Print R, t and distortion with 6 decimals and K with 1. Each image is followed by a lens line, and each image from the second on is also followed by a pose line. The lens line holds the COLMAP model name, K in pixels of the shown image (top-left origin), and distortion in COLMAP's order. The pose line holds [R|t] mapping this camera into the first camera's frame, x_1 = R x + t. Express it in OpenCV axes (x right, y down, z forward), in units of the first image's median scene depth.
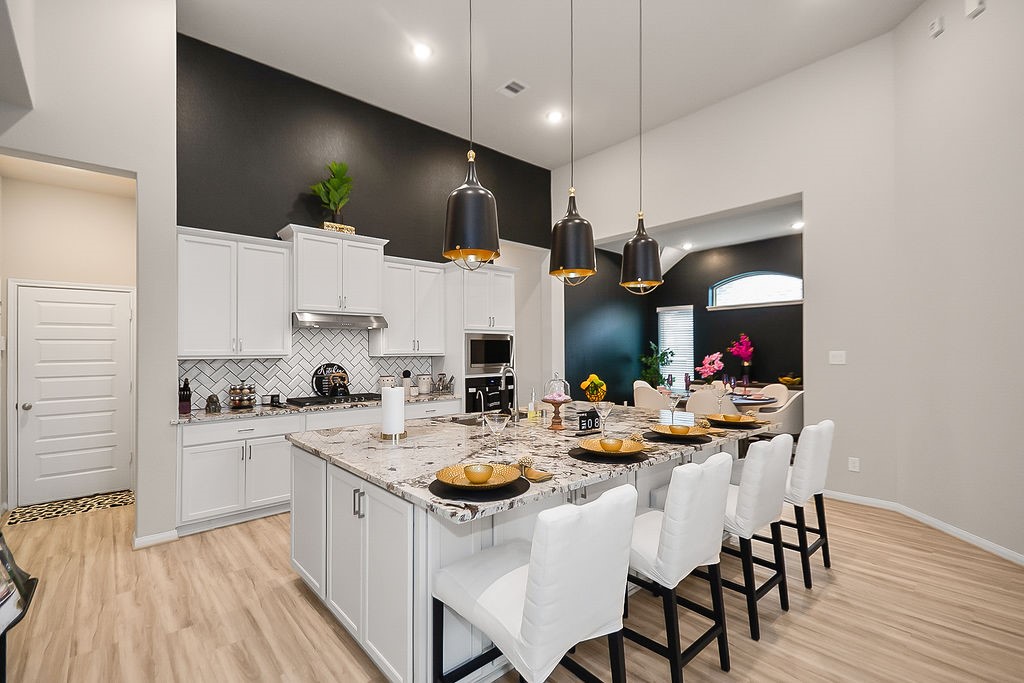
lens RADIAL K [[462.3, 0, 465.0], [0, 462.3, 339.8], [0, 0, 1]] dist [0.012897, -0.004117]
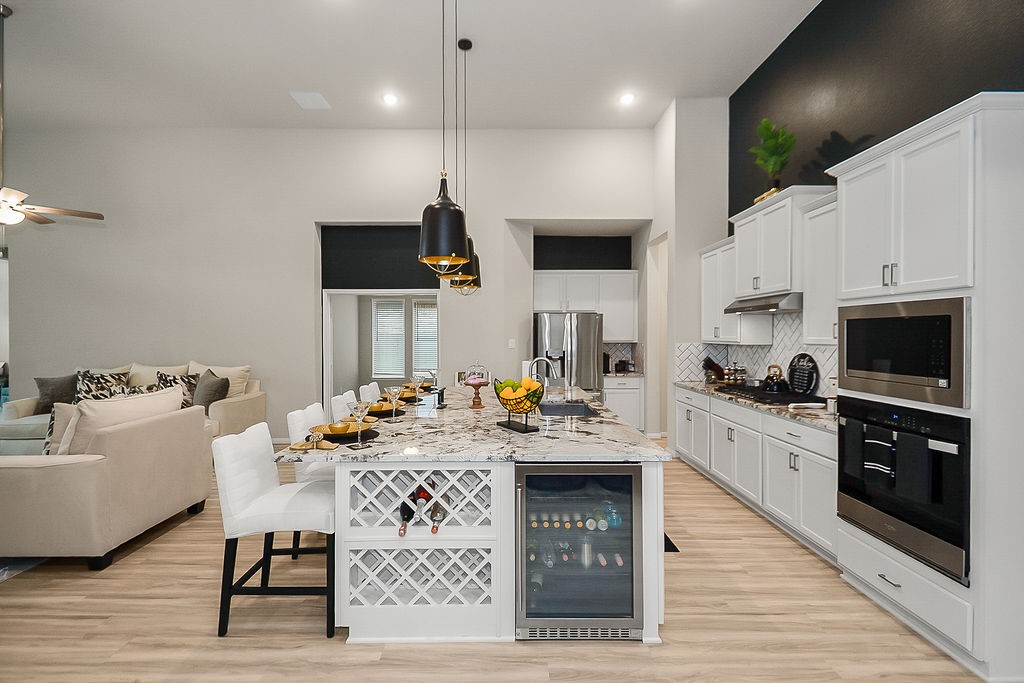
lens RADIAL K [[462.3, 0, 515.1], [0, 462.3, 334.0], [0, 0, 1]] dist [0.012897, -0.004117]
pose [[-0.594726, 0.006015, -0.803906, 0.686706], [0.019865, 0.999777, -0.007215, 0.012126], [0.803683, -0.020260, -0.594712, 1.103403]]
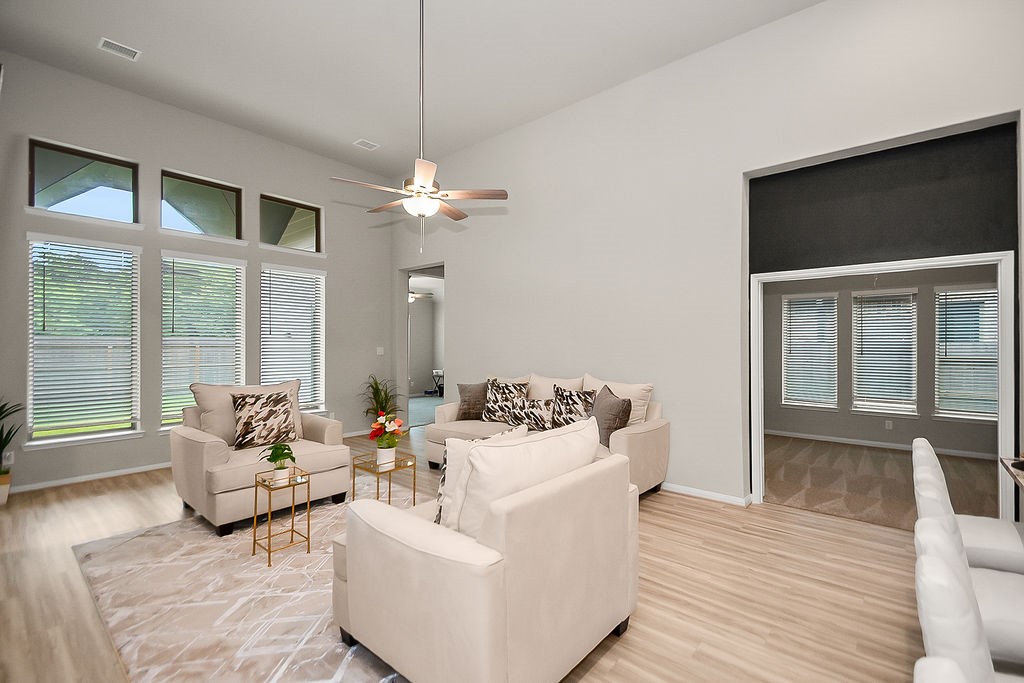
lens RADIAL K [[462.3, 0, 513.2], [0, 462.3, 343.6], [0, 0, 1]] dist [0.012897, -0.004117]
pose [[-0.977155, -0.001341, -0.212522, 0.587024], [0.003548, 0.999738, -0.022621, 0.014009], [0.212497, -0.022858, -0.976894, 0.672091]]
